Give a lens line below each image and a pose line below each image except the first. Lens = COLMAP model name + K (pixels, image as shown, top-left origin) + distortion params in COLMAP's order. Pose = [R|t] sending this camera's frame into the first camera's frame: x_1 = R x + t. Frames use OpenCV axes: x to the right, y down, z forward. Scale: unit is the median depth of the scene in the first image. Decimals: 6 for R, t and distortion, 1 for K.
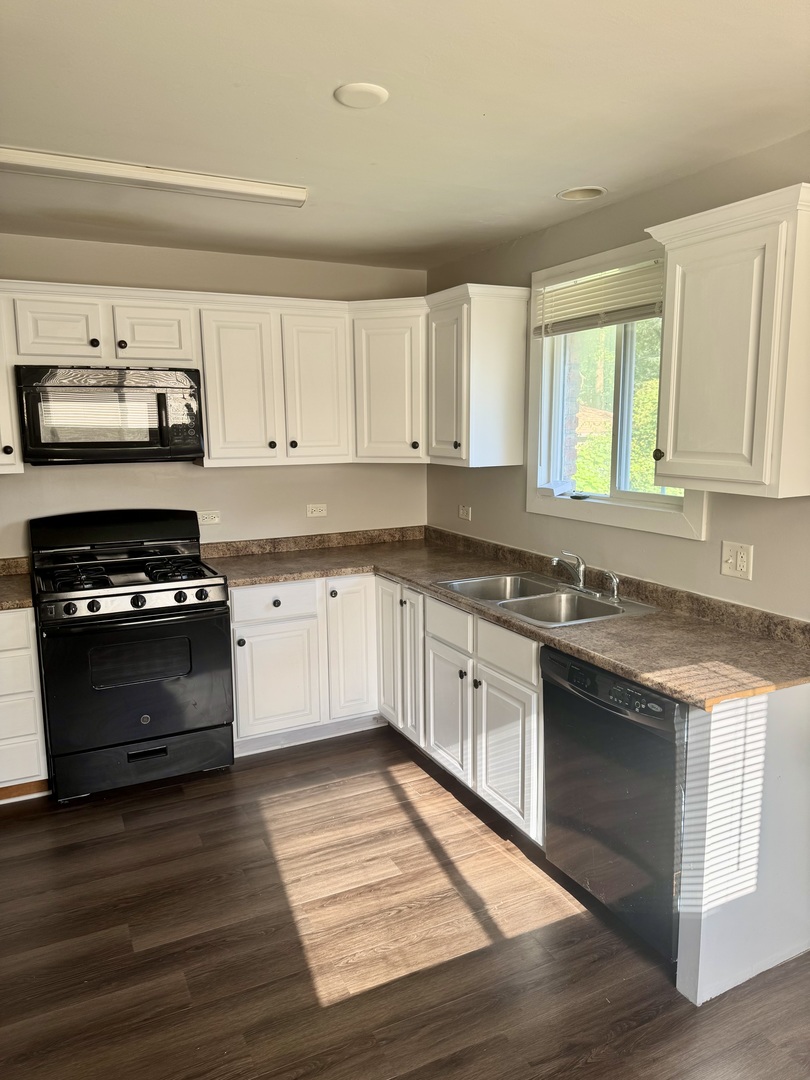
lens RADIAL K [[761.5, 0, 406.1], [0, 761.5, 541.6], [0, 0, 1]] dist [0.064582, -0.072744]
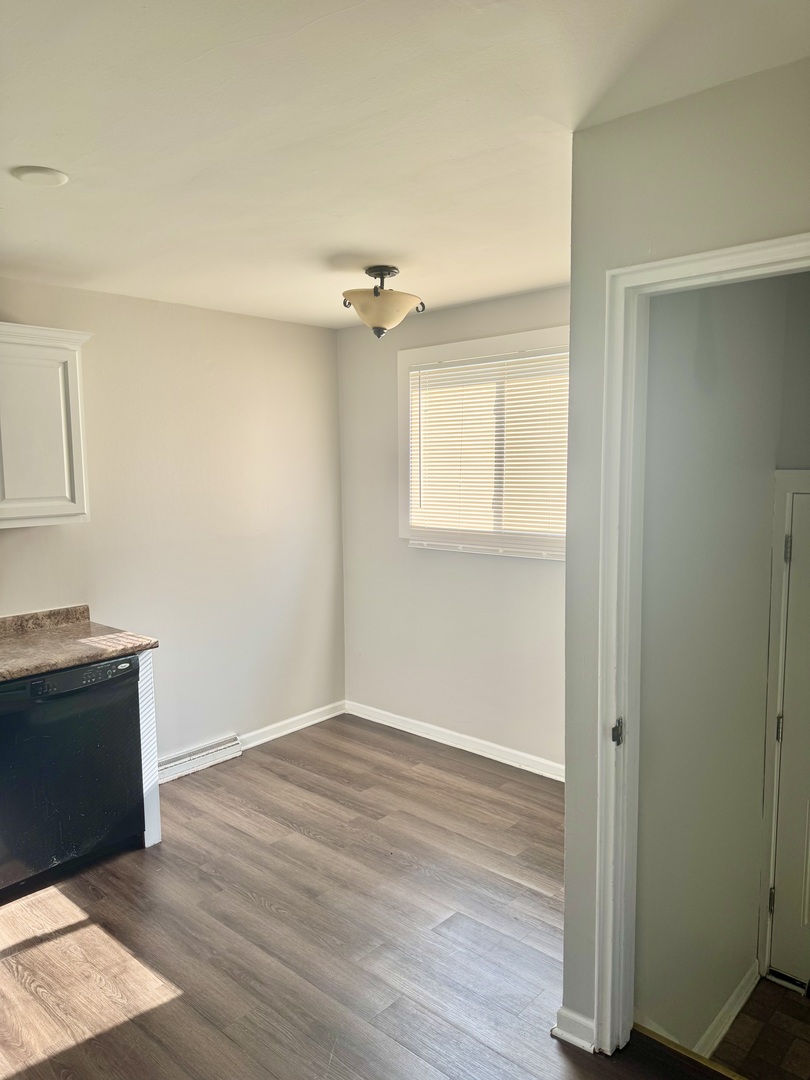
lens RADIAL K [[761.5, 0, 403.4], [0, 761.5, 539.3], [0, 0, 1]] dist [0.064582, -0.072744]
pose [[-0.362078, -0.081116, 0.928612, -0.995688], [0.162237, 0.975518, 0.148472, -0.125218], [-0.917921, 0.204413, -0.340053, 0.784584]]
